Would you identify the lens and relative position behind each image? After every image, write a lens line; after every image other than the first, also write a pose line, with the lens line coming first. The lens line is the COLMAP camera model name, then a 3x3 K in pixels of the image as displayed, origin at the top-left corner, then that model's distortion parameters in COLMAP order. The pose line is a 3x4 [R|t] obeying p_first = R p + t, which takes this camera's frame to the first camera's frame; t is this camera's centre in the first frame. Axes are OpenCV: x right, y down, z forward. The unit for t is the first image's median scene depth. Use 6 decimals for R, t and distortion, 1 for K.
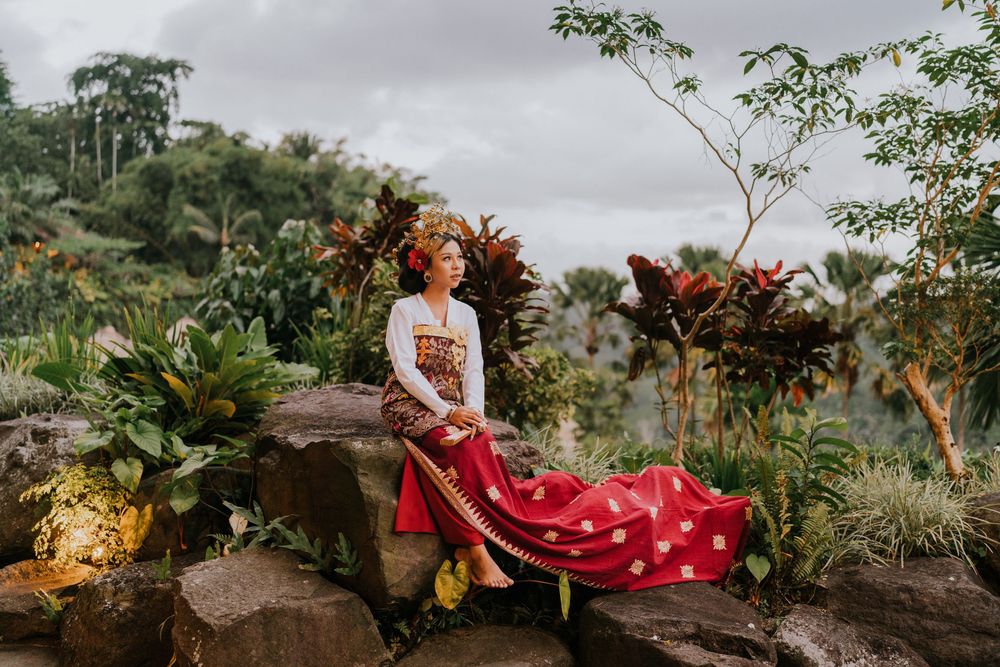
lens RADIAL K [[1051.7, 0, 499.1], [0, 1051.7, 313.3], [0, 0, 1]] dist [-0.004088, 0.015510]
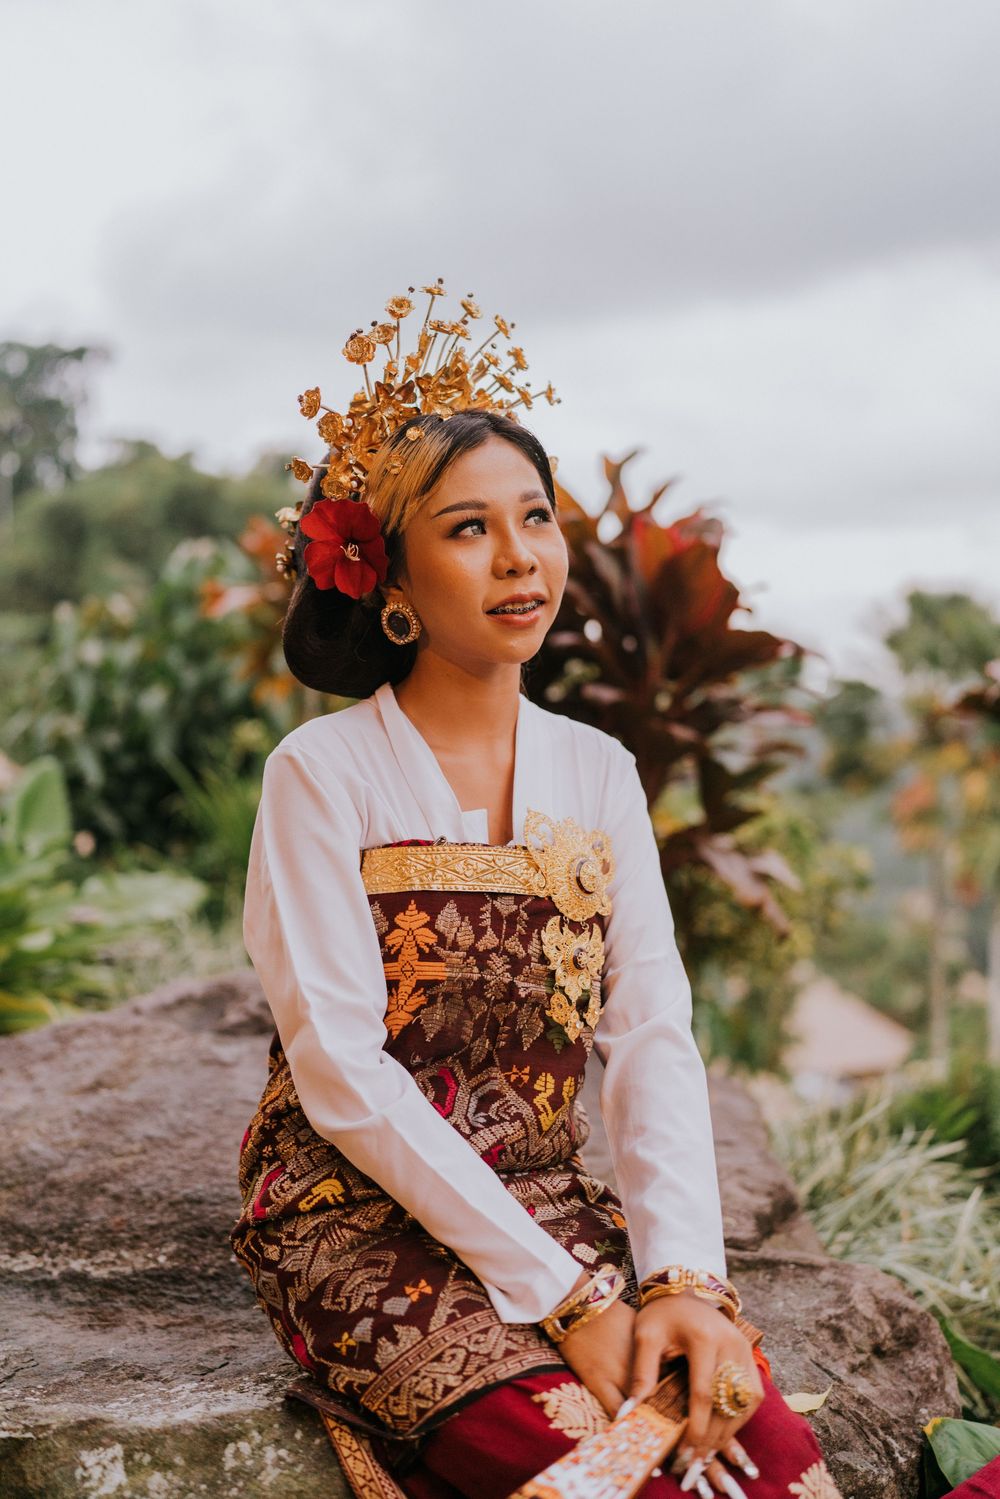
lens RADIAL K [[1576.5, 0, 500.0], [0, 1576.5, 749.5], [0, 0, 1]] dist [-0.004088, 0.015510]
pose [[0.996791, -0.047840, -0.064175, -0.030986], [0.049525, 0.998462, 0.024917, -0.014641], [0.062885, -0.028015, 0.997628, 0.672616]]
